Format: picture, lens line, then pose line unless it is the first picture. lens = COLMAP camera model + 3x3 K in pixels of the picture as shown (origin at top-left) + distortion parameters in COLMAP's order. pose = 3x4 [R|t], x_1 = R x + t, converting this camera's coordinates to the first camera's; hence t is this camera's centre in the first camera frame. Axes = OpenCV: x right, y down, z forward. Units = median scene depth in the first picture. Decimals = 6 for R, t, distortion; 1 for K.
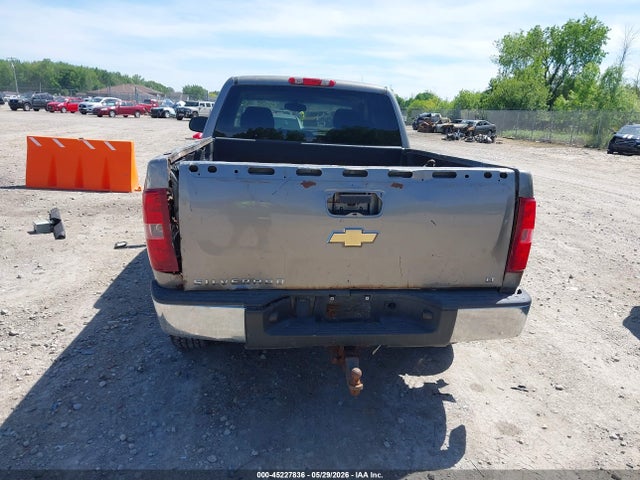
lens RADIAL K [[516.3, 0, 324.3], [0, 516.3, 239.3], [0, 0, 1]] dist [-0.001429, -0.004041]
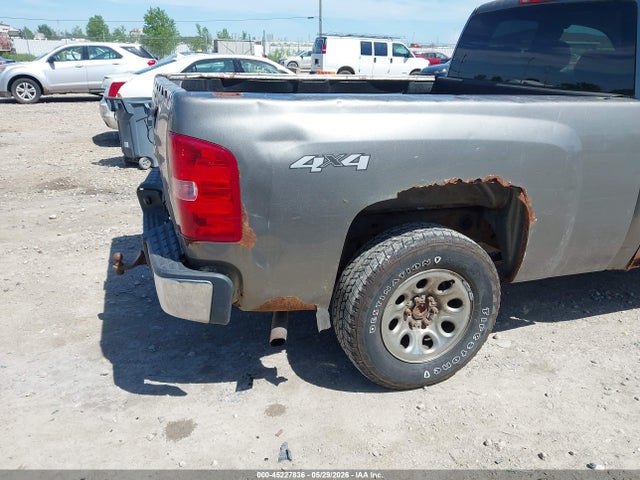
lens RADIAL K [[503.7, 0, 308.4], [0, 503.7, 240.1], [0, 0, 1]] dist [-0.002969, -0.004105]
pose [[0.185425, 0.300576, -0.935559, 0.845876], [-0.239518, 0.937180, 0.253625, -0.121686], [0.953021, 0.177055, 0.245770, 0.778071]]
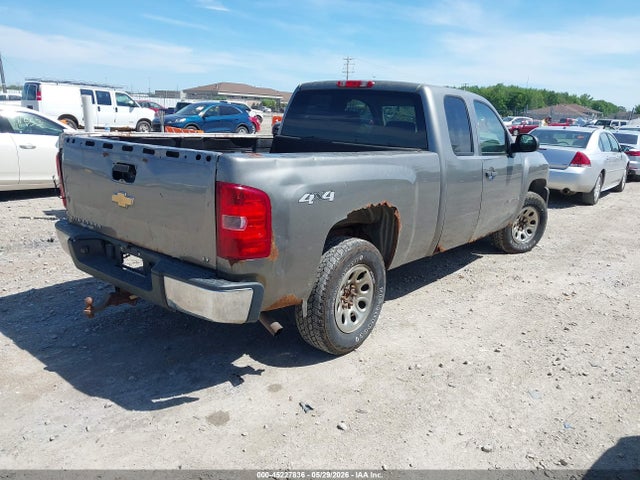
lens RADIAL K [[506.5, 0, 320.0], [0, 506.5, 240.0], [0, 0, 1]] dist [0.023393, -0.006769]
pose [[0.682600, 0.163826, -0.712193, 0.924114], [-0.188383, 0.981059, 0.045117, -0.037939], [0.706094, 0.103368, 0.700533, 0.347572]]
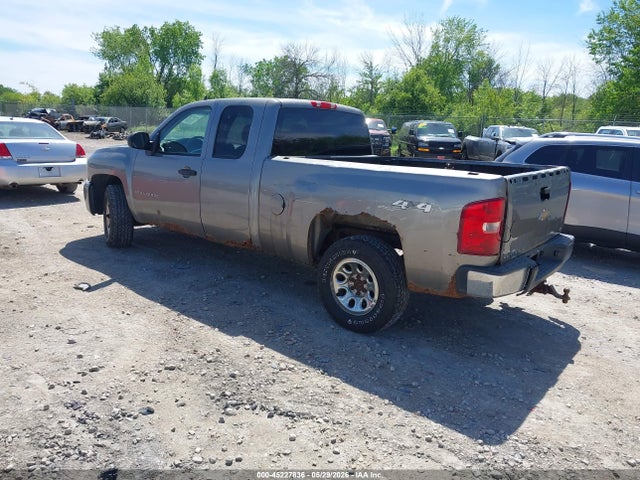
lens RADIAL K [[506.5, 0, 320.0], [0, 506.5, 240.0], [0, 0, 1]] dist [0.023393, -0.006769]
pose [[0.728288, -0.168729, 0.664175, -1.151376], [0.157374, 0.984490, 0.077537, -0.123468], [-0.666956, 0.048054, 0.743546, 0.182694]]
